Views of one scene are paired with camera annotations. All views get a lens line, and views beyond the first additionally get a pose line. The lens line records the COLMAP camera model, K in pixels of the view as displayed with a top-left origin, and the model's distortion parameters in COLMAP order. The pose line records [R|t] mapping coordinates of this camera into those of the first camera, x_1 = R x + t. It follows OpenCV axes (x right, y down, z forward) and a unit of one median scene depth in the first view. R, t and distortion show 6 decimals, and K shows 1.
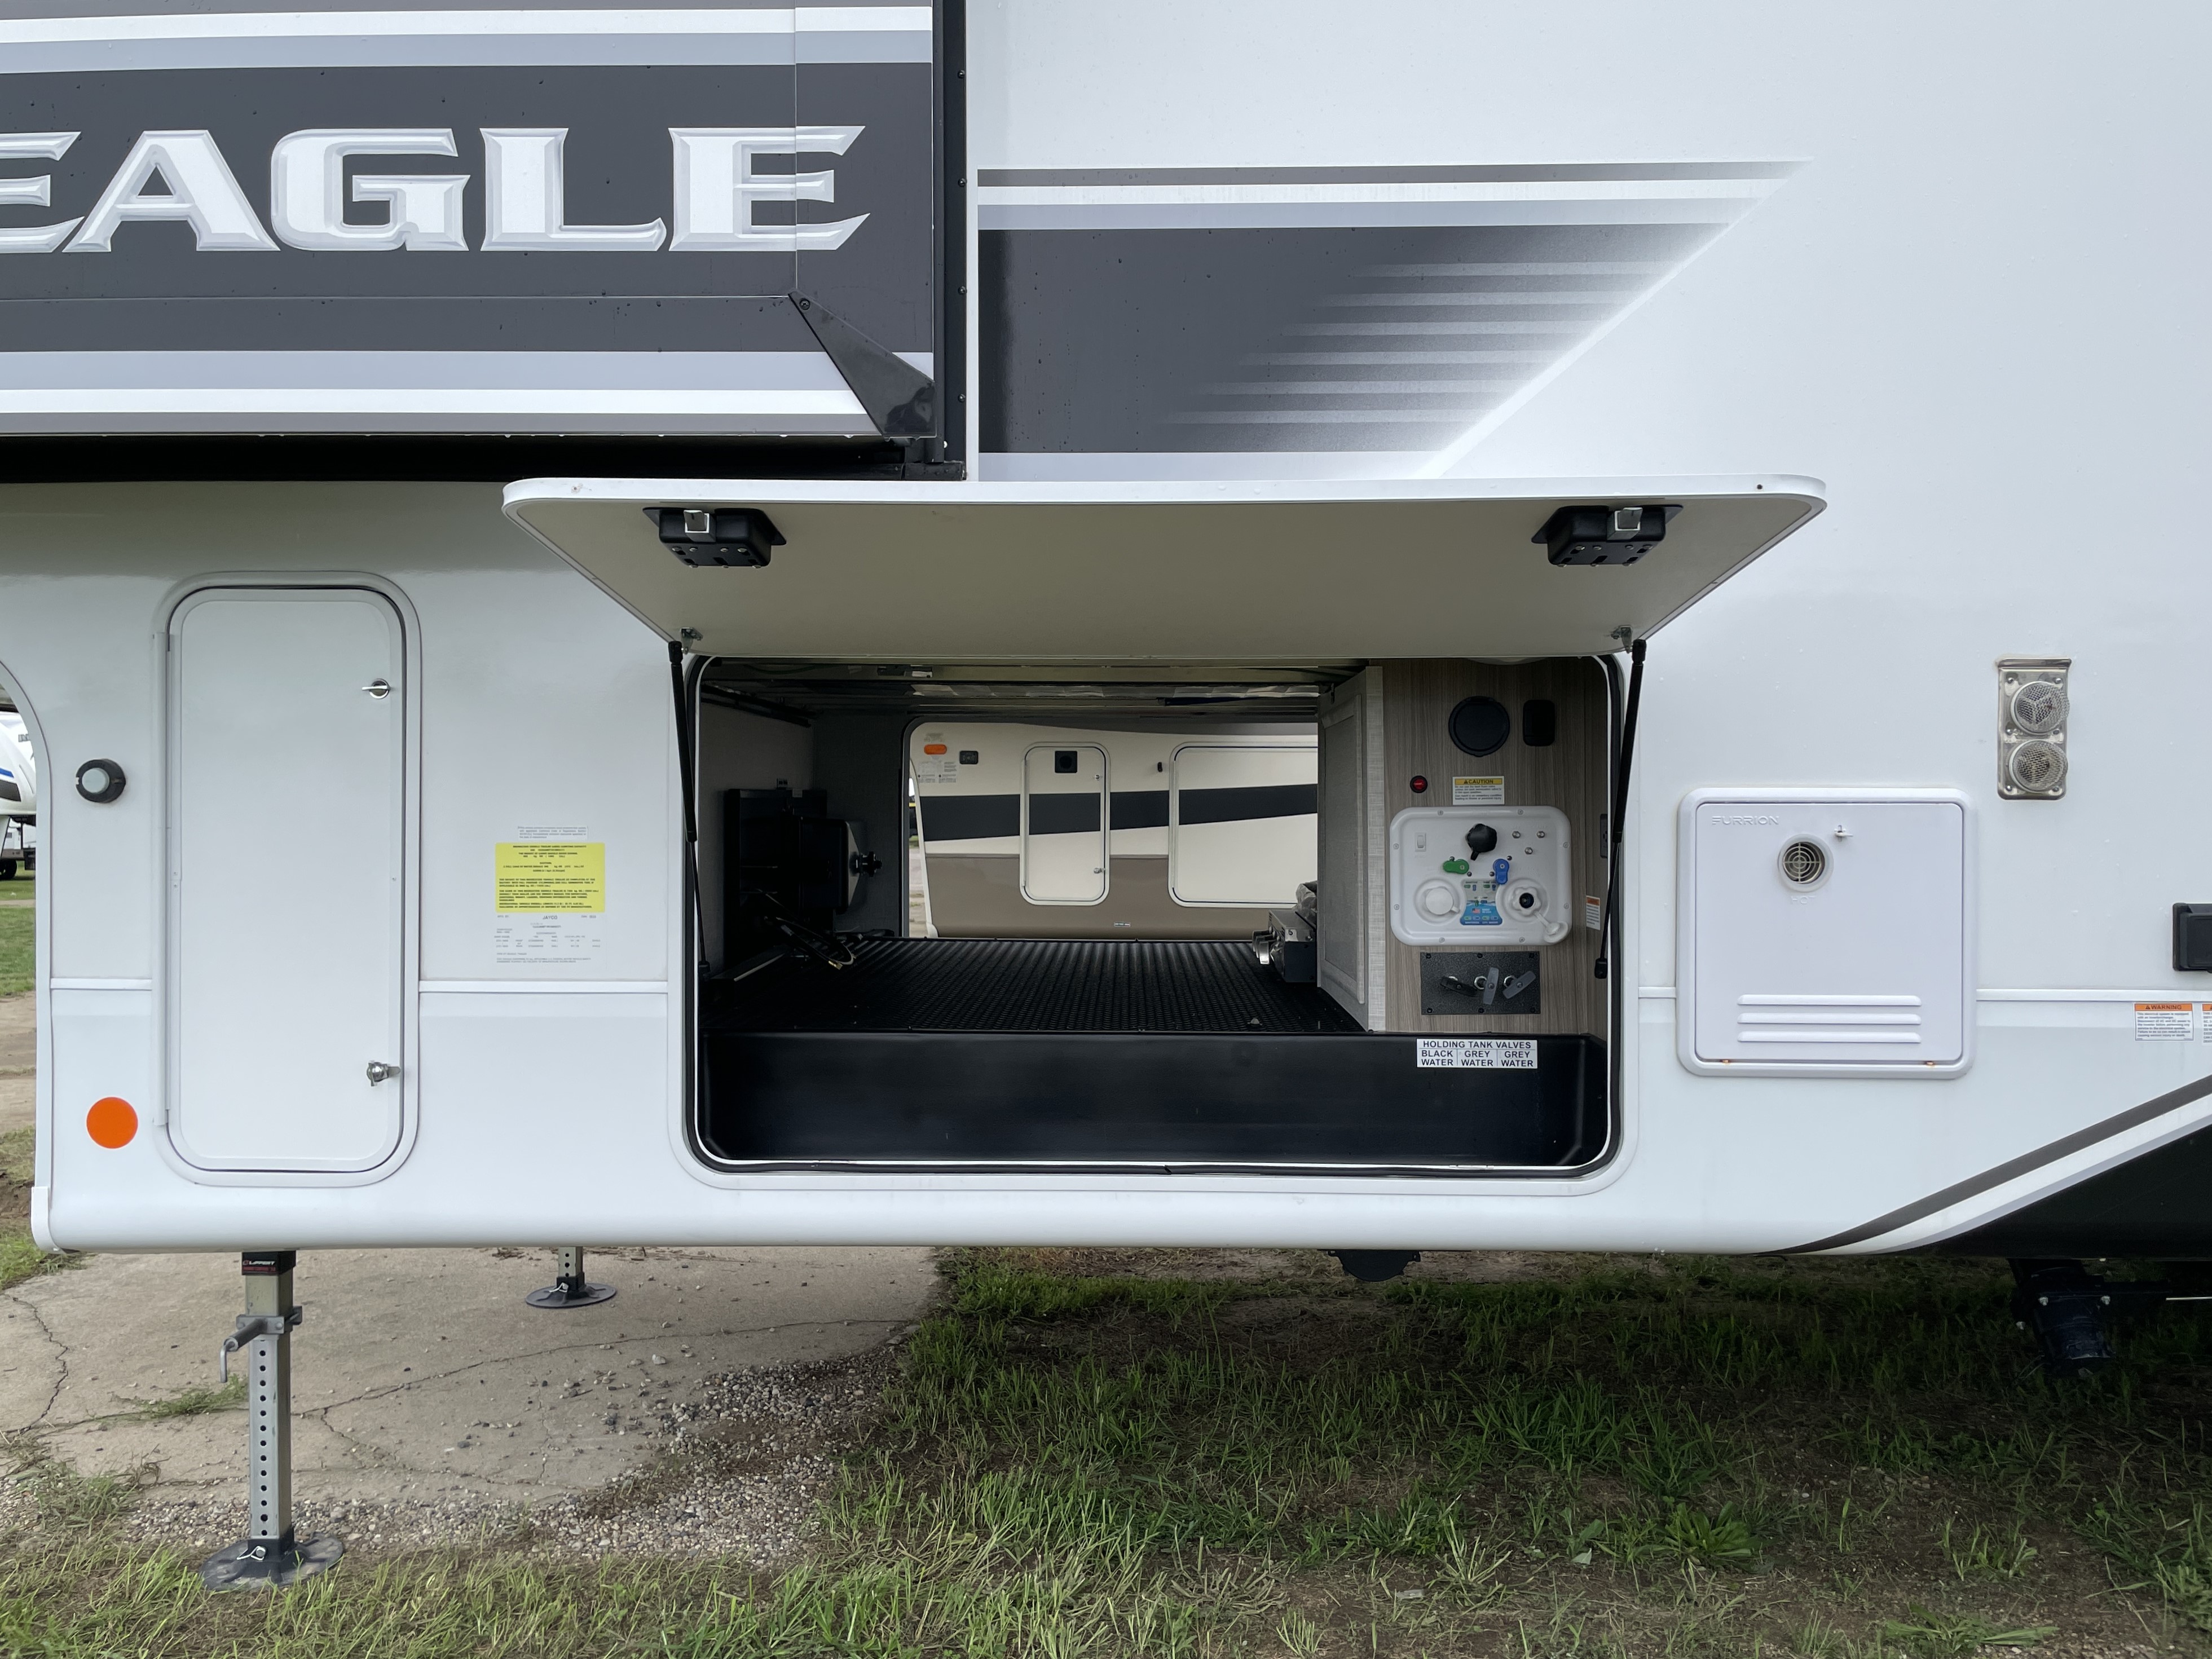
lens RADIAL K [[1735.6, 0, 1107.6], [0, 1735.6, 814.3], [0, 0, 1]] dist [0.100732, -0.134884]
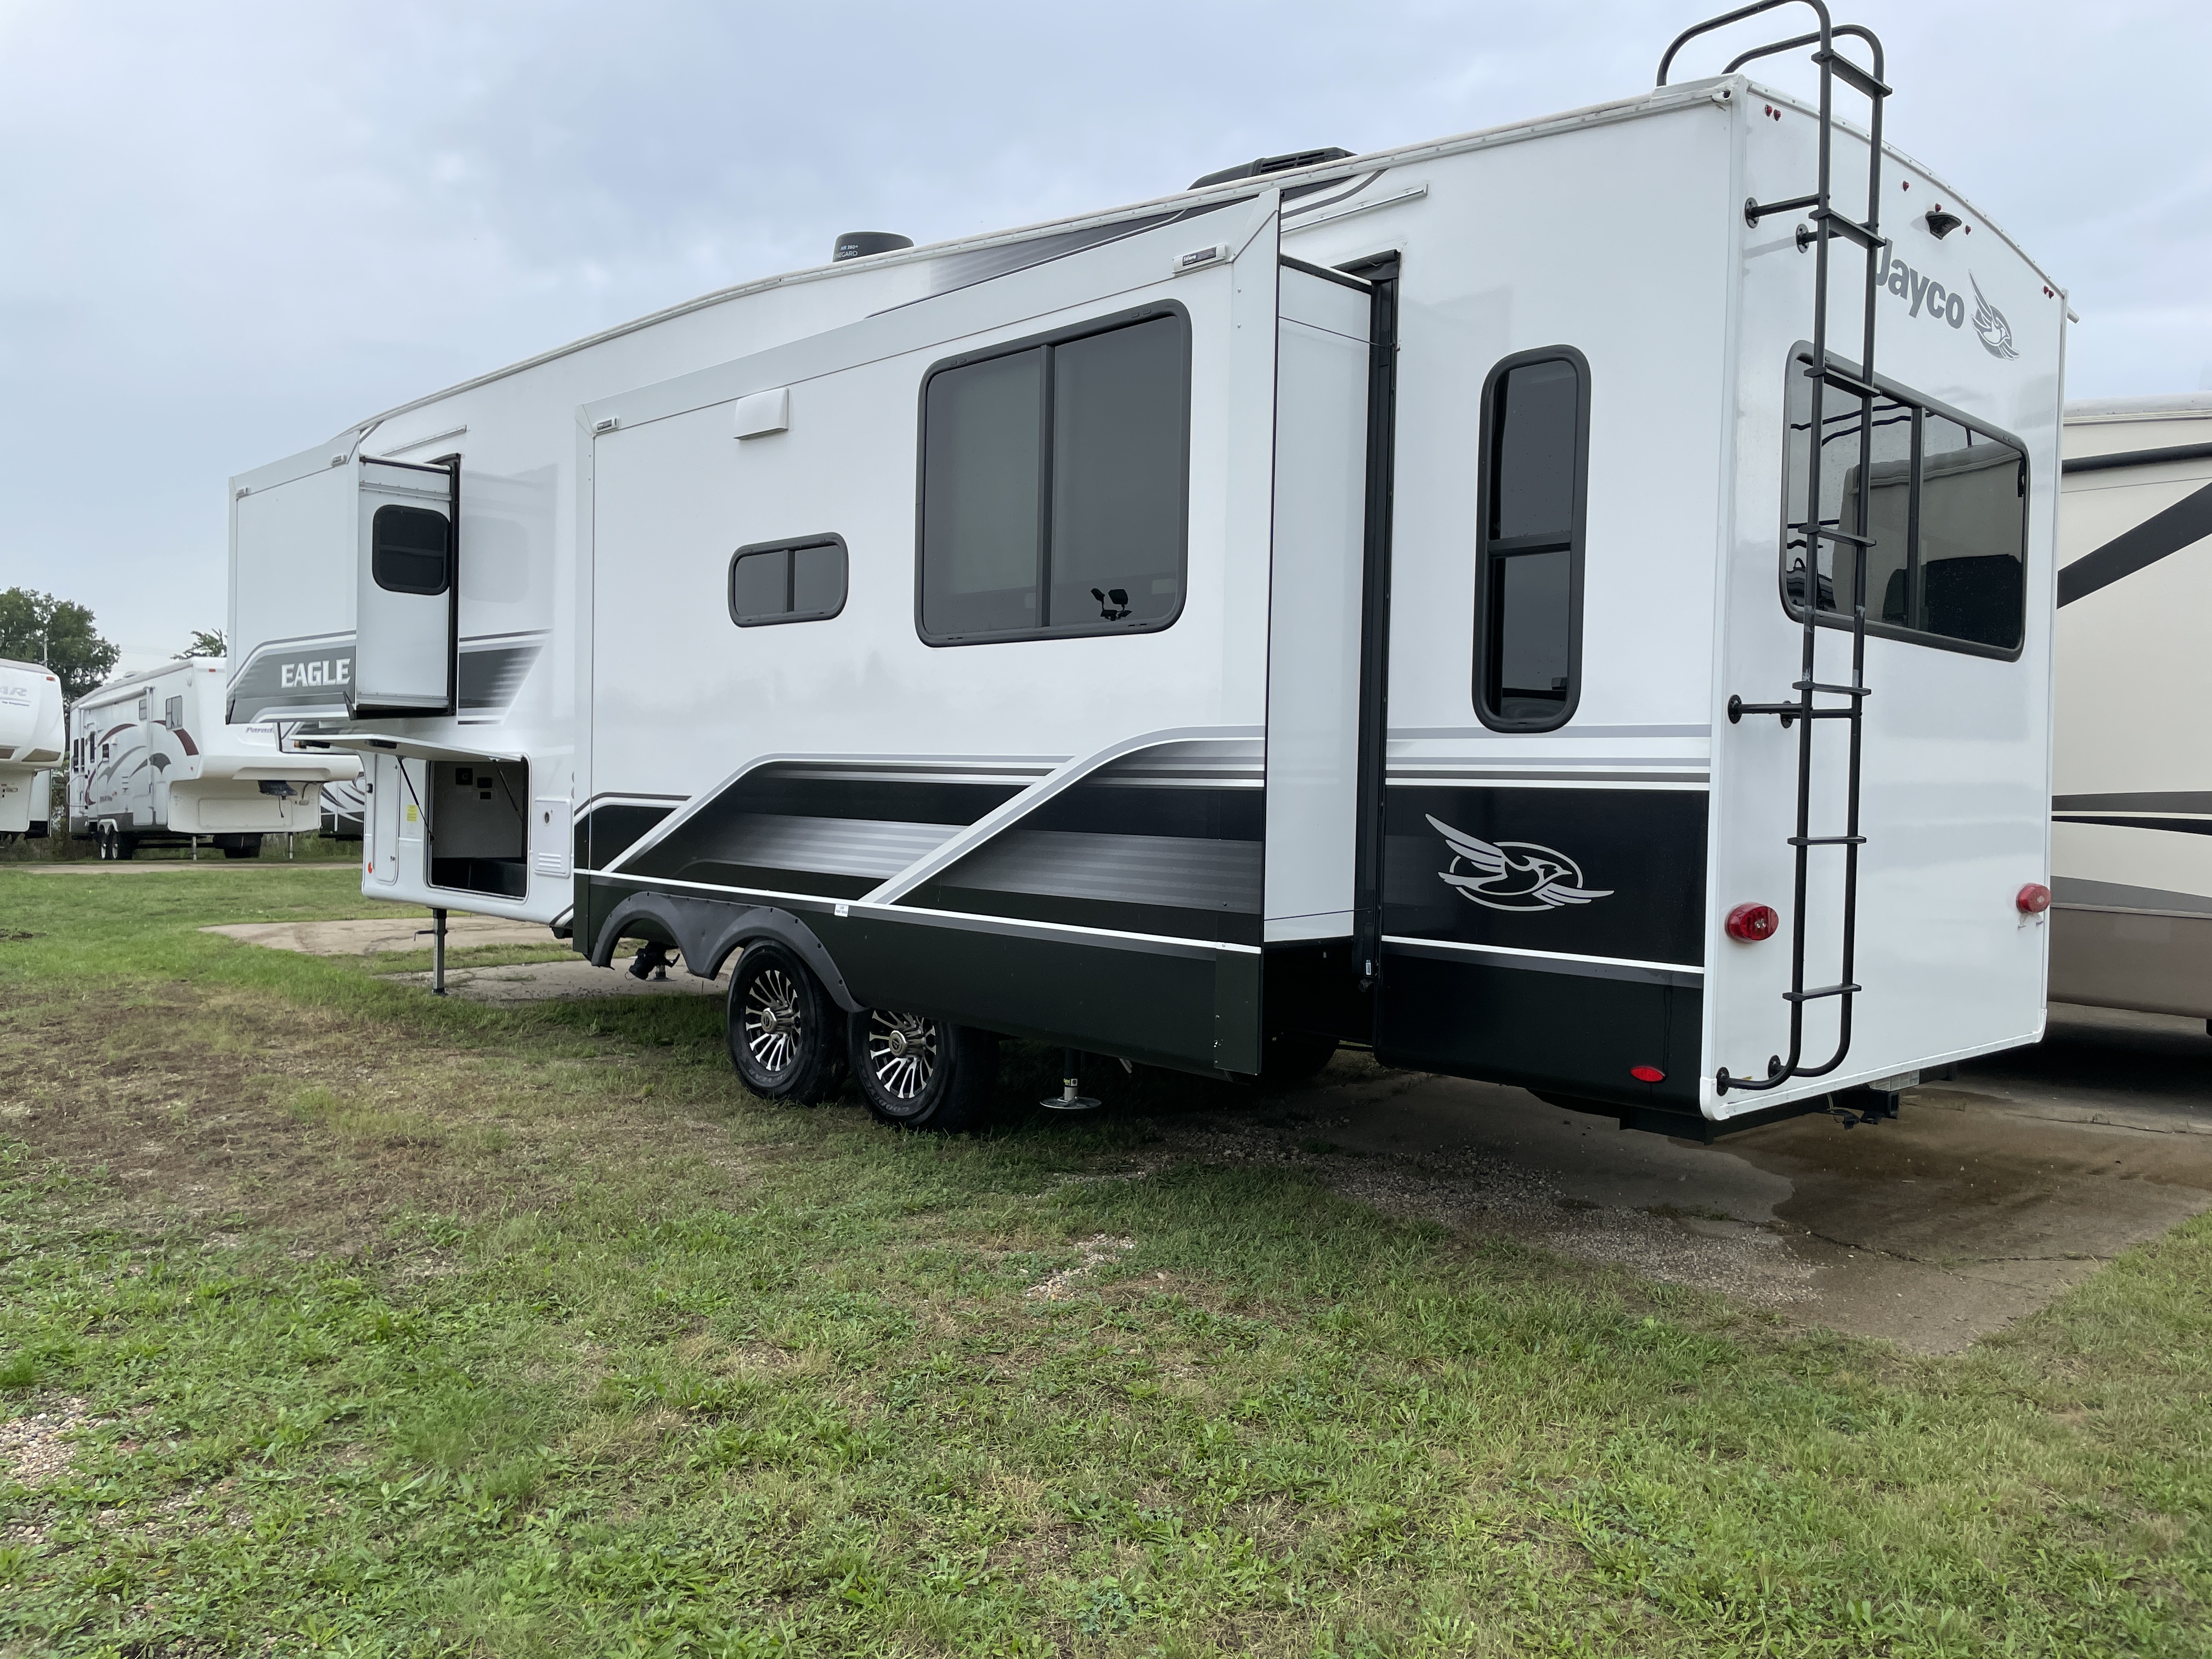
lens RADIAL K [[1684.7, 0, 1078.1], [0, 1684.7, 817.2], [0, 0, 1]] dist [0.087314, -0.126225]
pose [[0.705672, 0.029983, -0.707904, 3.609347], [-0.030475, 0.999464, 0.011953, -0.049591], [0.707883, 0.013139, 0.706208, -0.714764]]
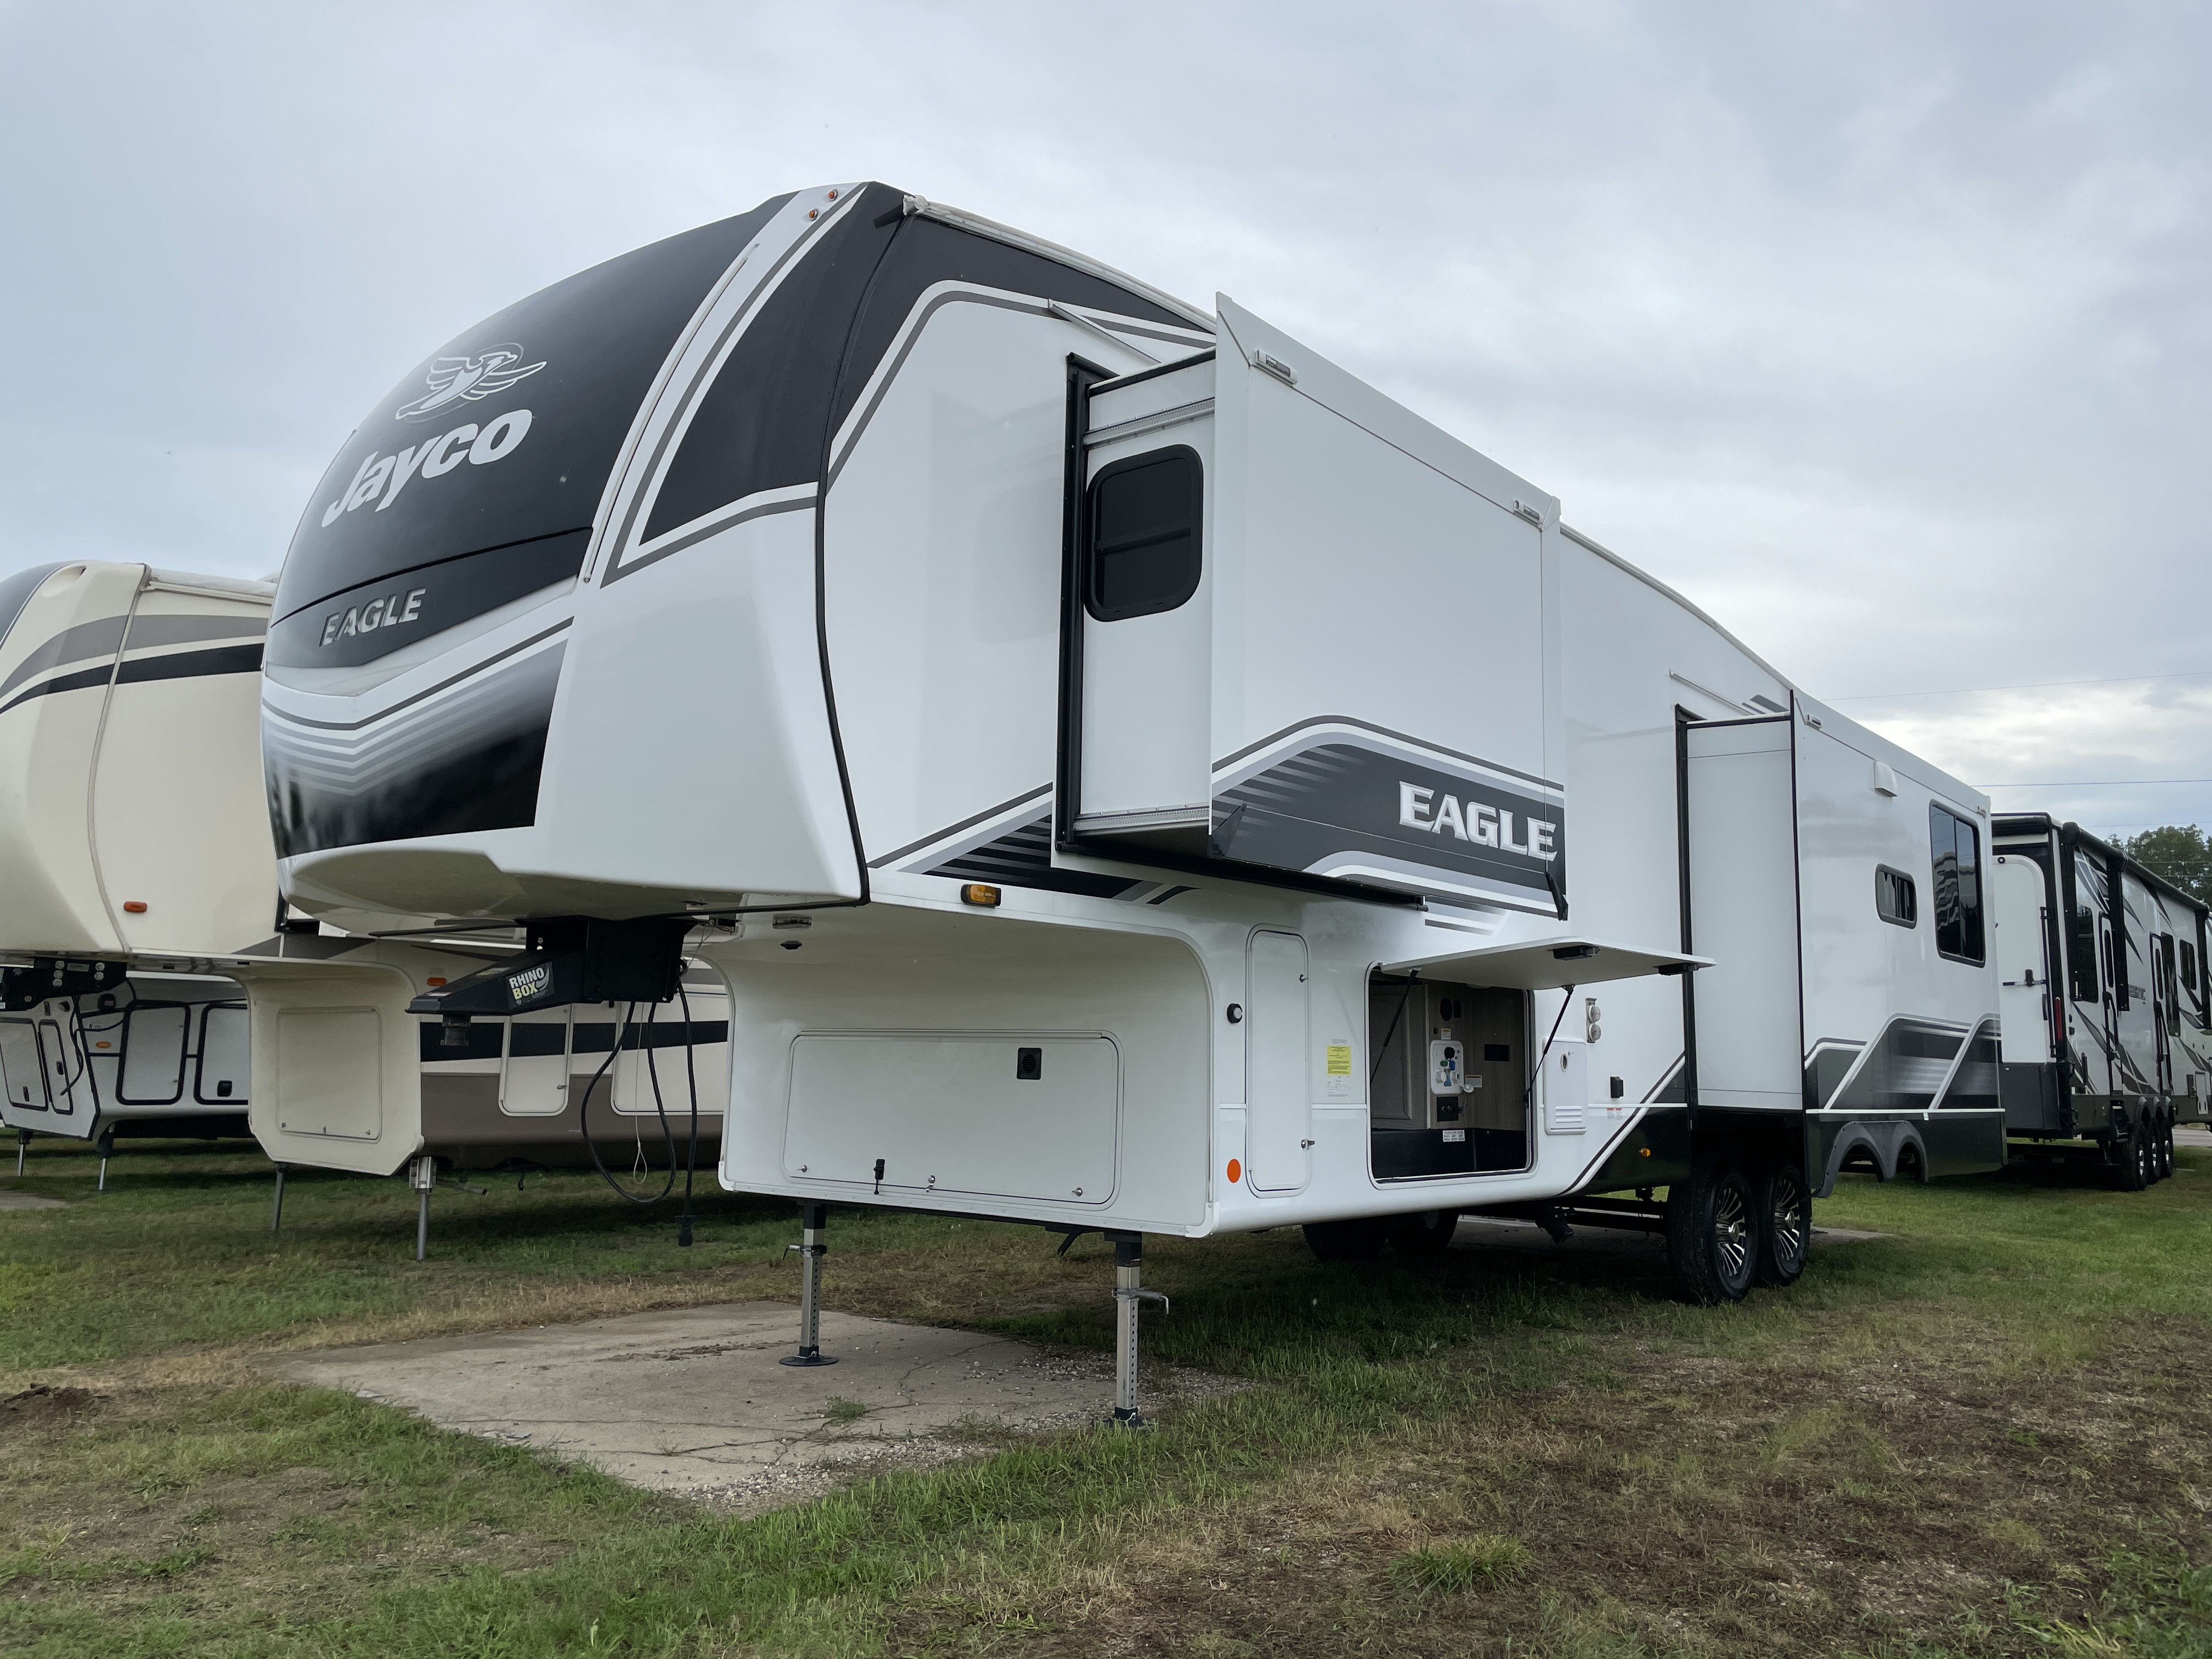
lens RADIAL K [[1684.7, 0, 1078.1], [0, 1684.7, 817.2], [0, 0, 1]] dist [0.087314, -0.126225]
pose [[0.620957, 0.126330, 0.773598, -2.378139], [-0.014916, 0.988653, -0.149476, 0.058141], [-0.783703, 0.081279, 0.615795, -0.181982]]
